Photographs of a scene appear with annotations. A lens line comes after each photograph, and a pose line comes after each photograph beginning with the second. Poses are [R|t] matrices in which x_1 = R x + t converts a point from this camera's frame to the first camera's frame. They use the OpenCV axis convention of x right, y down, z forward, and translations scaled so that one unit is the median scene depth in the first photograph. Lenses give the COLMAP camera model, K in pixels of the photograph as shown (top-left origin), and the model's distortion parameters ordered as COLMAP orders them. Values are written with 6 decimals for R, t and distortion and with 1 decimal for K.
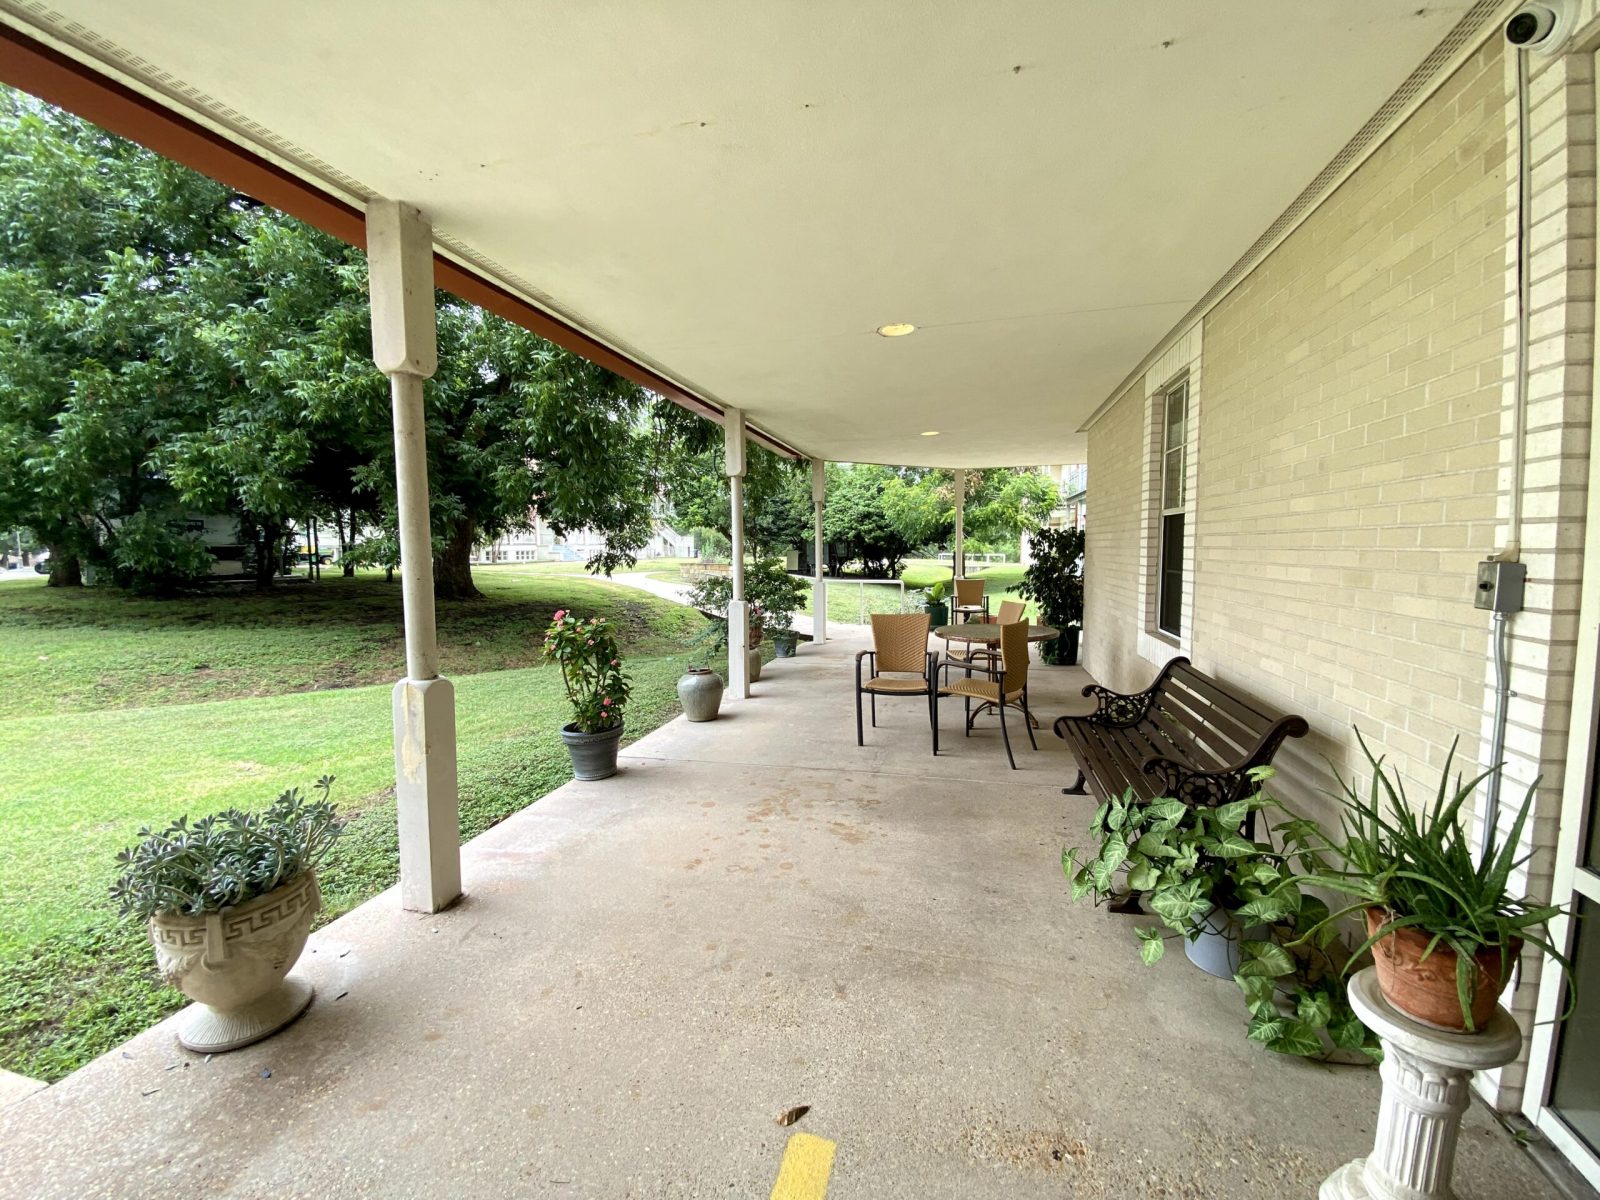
lens RADIAL K [[652.3, 0, 802.7], [0, 652.3, 598.2], [0, 0, 1]] dist [-0.031557, -0.001455]
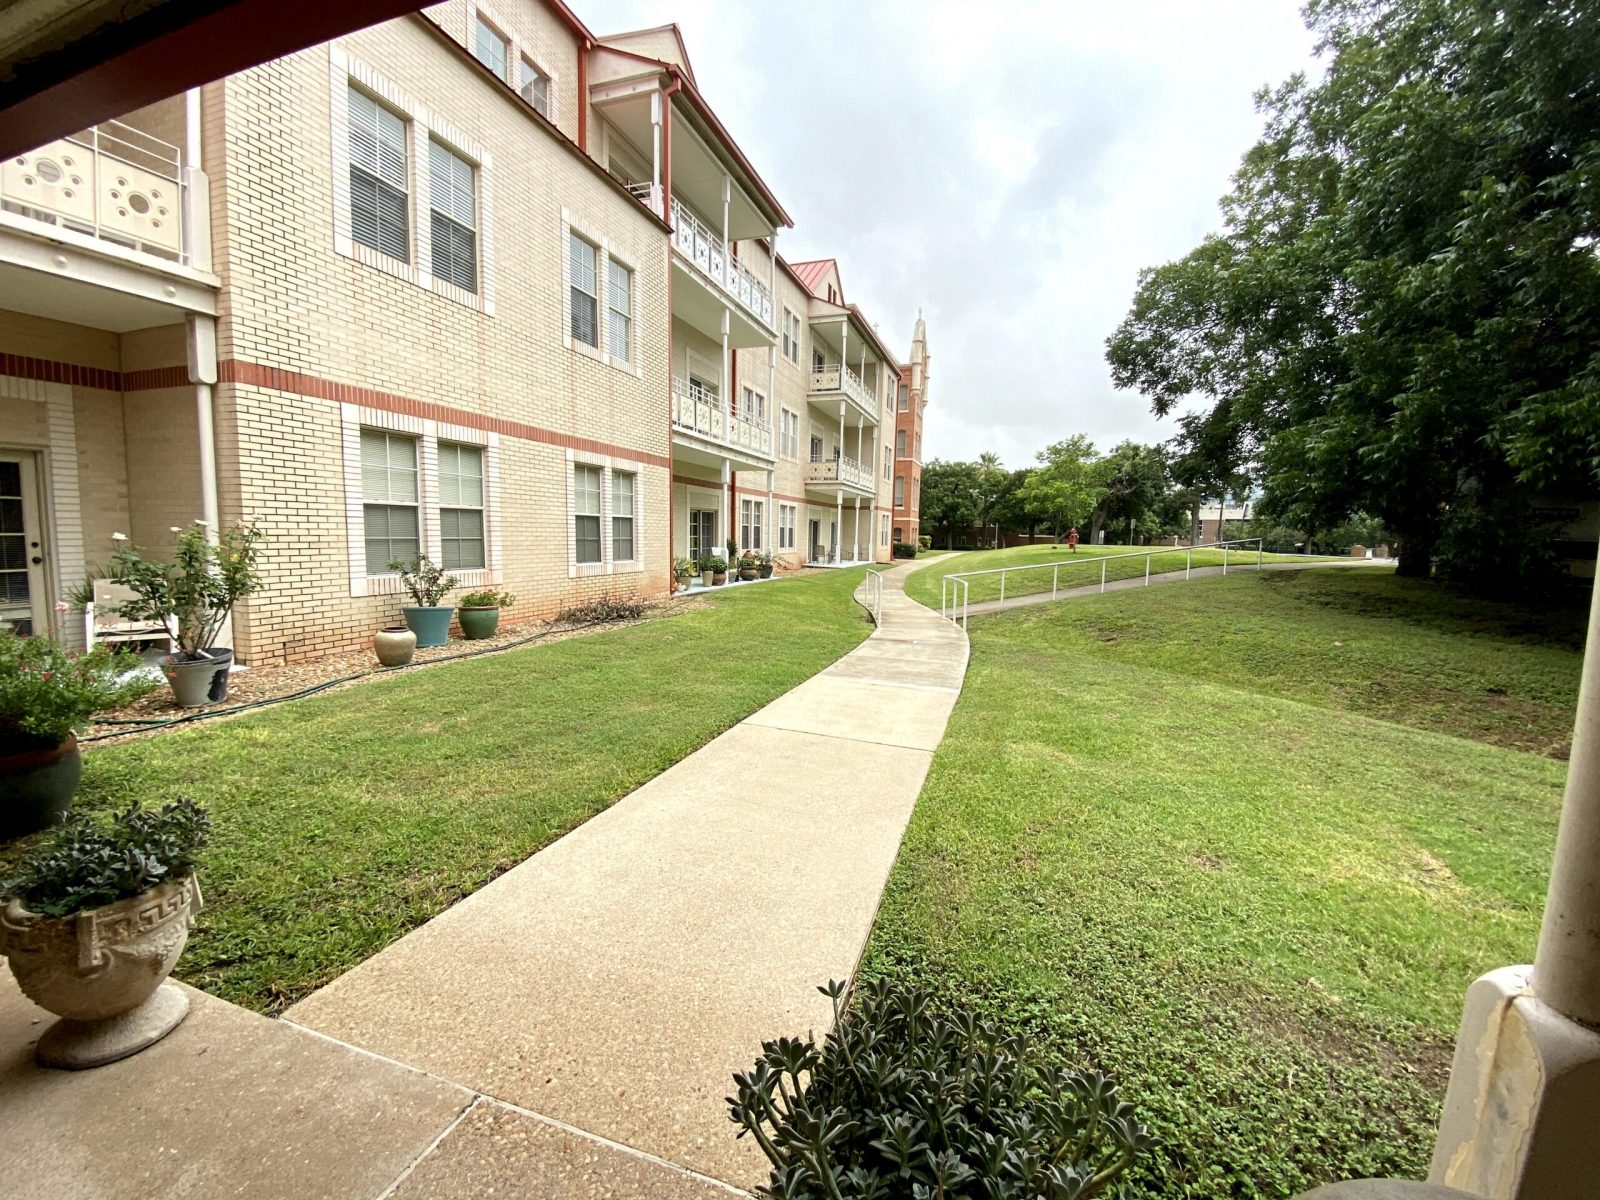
lens RADIAL K [[652.3, 0, 800.8], [0, 652.3, 602.9], [0, 0, 1]] dist [-0.031557, -0.001455]
pose [[-0.107915, 0.114860, -0.987503, -0.099959], [-0.095977, 0.987460, 0.125343, -0.015367], [0.989516, 0.108304, -0.095538, 0.207168]]
